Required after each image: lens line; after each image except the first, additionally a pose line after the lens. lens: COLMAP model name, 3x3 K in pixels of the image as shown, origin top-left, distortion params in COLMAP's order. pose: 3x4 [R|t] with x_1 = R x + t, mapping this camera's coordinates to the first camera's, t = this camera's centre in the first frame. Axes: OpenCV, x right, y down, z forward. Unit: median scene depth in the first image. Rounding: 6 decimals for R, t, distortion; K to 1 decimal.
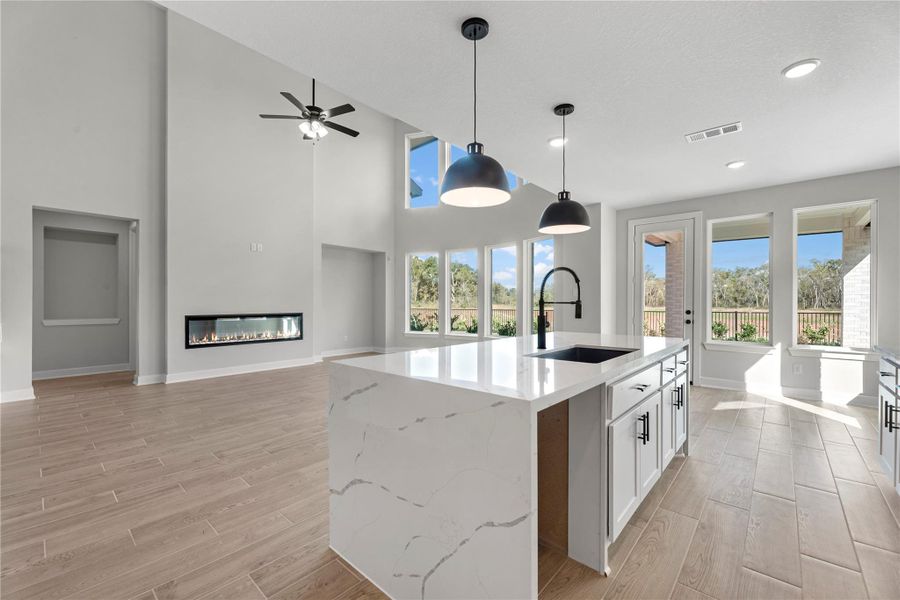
lens RADIAL K [[374.5, 0, 450.0], [0, 374.5, 300.0], [0, 0, 1]] dist [0.001153, 0.000505]
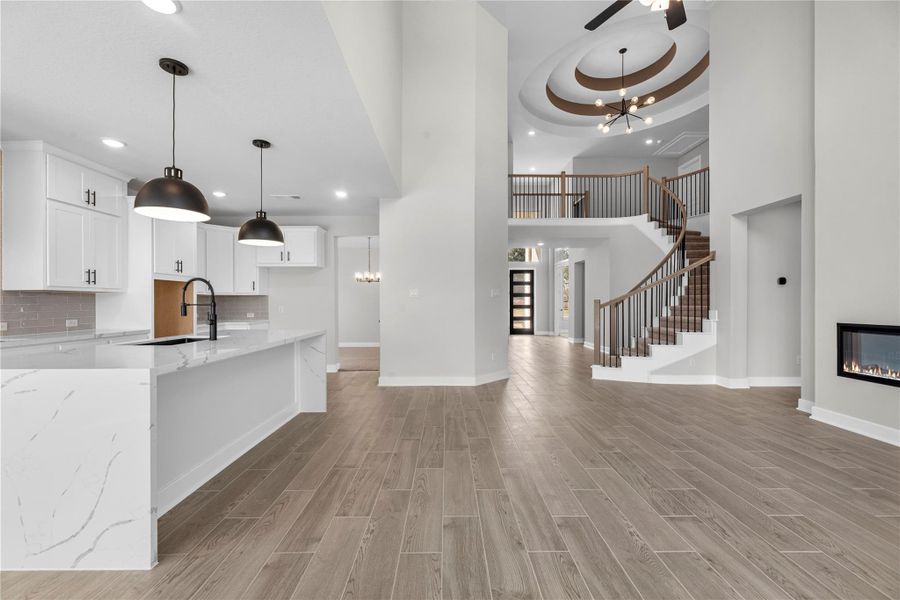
lens RADIAL K [[374.5, 0, 450.0], [0, 374.5, 300.0], [0, 0, 1]] dist [0.001153, 0.000505]
pose [[-0.744042, -0.002127, -0.668129, 0.210848], [0.006755, 0.999920, -0.010705, 0.004115], [0.668099, -0.012479, -0.743968, 1.034564]]
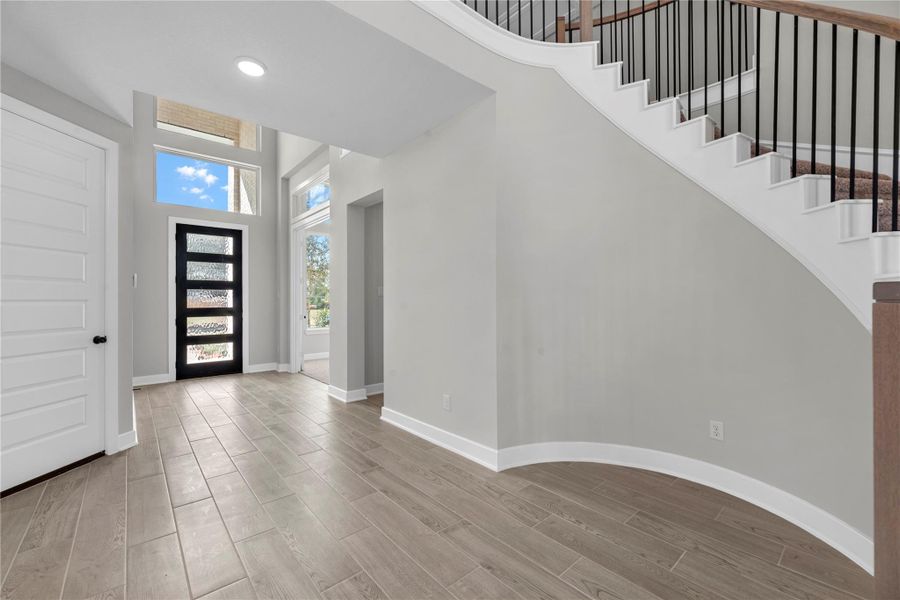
lens RADIAL K [[374.5, 0, 450.0], [0, 374.5, 300.0], [0, 0, 1]] dist [0.001153, 0.000505]
pose [[-0.136745, -0.001828, -0.990605, -0.808271], [0.009576, 0.999949, -0.003167, 0.001621], [0.990560, -0.009919, -0.136720, 0.346837]]
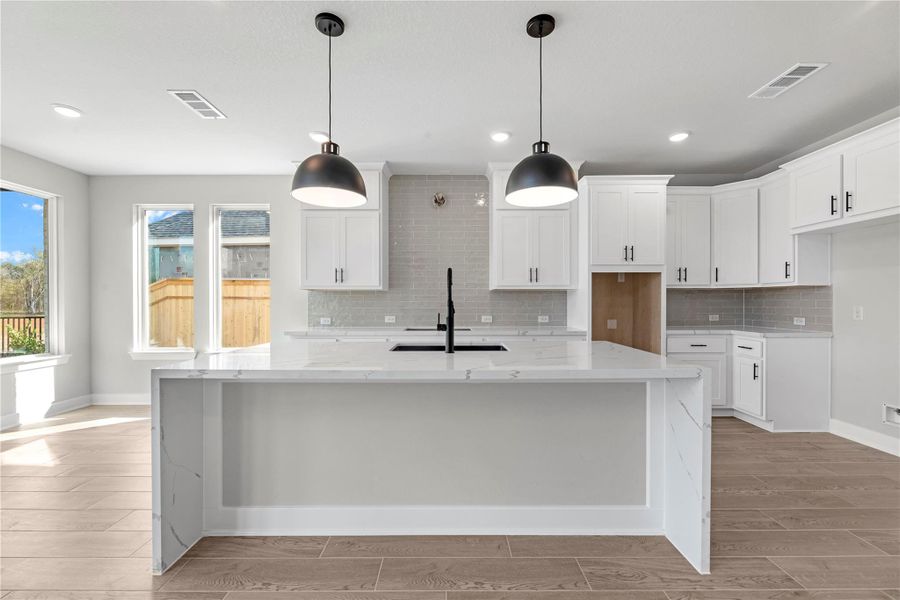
lens RADIAL K [[371.6, 0, 447.3], [0, 371.6, 303.3], [0, 0, 1]] dist [0.002671, 0.000098]
pose [[-0.663195, -0.002081, 0.748444, -0.180505], [-0.001987, 0.999998, 0.001020, 0.002698], [-0.748444, -0.000811, -0.663198, 0.669604]]
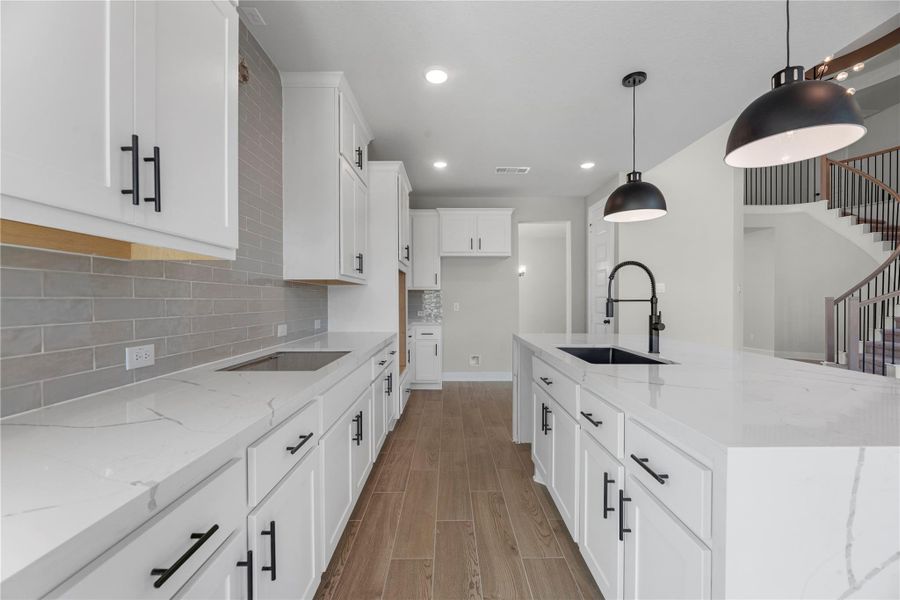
lens RADIAL K [[371.3, 0, 452.5], [0, 371.3, 302.3], [0, 0, 1]] dist [0.000291, 0.000066]
pose [[-0.740599, 0.005610, -0.671924, 0.493469], [0.004437, 0.999984, 0.003459, 0.002242], [0.671933, -0.000420, -0.740612, 0.549285]]
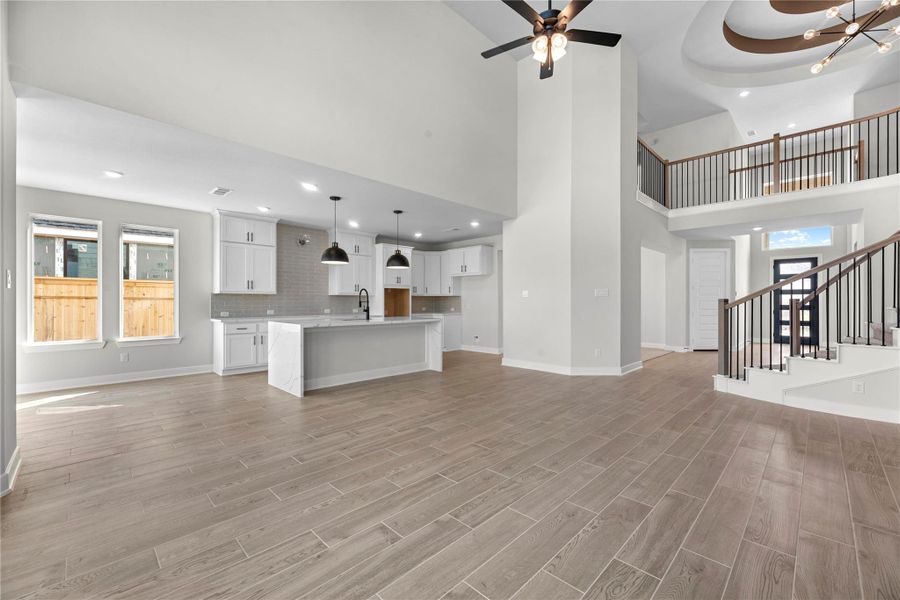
lens RADIAL K [[374.5, 0, 450.0], [0, 374.5, 300.0], [0, 0, 1]] dist [0.001153, 0.000505]
pose [[-0.998260, -0.000441, 0.058959, -0.190254], [-0.000961, 0.999961, -0.008800, 0.006153], [-0.058953, -0.008842, -0.998222, 1.458752]]
